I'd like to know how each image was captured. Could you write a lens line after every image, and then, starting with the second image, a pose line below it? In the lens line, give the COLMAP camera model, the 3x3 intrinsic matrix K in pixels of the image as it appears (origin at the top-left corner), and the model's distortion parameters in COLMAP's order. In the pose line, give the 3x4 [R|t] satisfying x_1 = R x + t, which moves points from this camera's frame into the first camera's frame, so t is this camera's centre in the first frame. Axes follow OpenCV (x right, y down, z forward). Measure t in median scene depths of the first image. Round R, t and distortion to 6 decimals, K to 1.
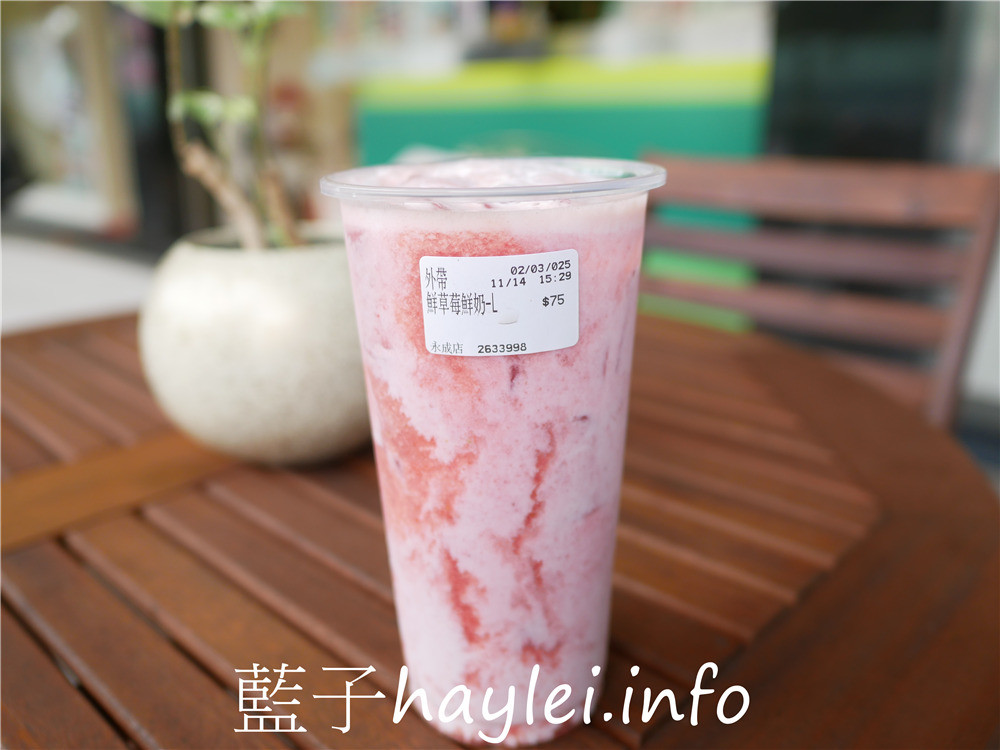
lens RADIAL K [[867.4, 0, 500.0], [0, 867.4, 375.0], [0, 0, 1]] dist [-0.034033, 0.003387]
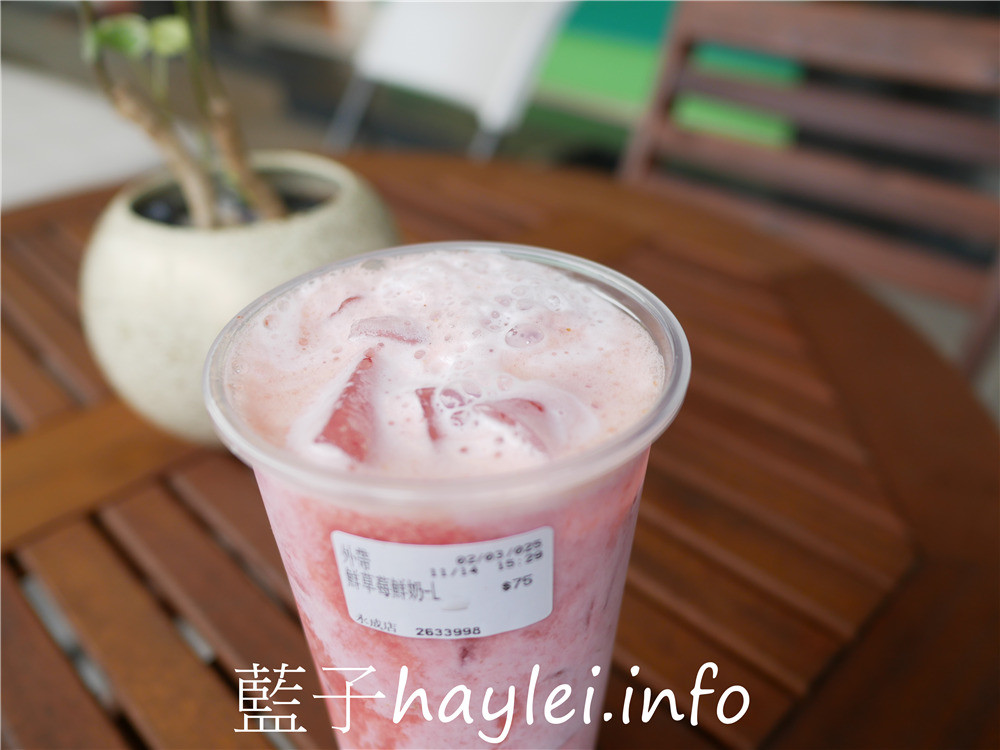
lens RADIAL K [[854.0, 0, 500.0], [0, 854.0, 375.0], [0, 0, 1]] dist [-0.021206, -0.000276]
pose [[0.999236, 0.027283, -0.027973, 0.061674], [-0.019037, 0.965084, 0.261248, -0.438511], [0.034124, -0.260516, 0.964866, 0.348193]]
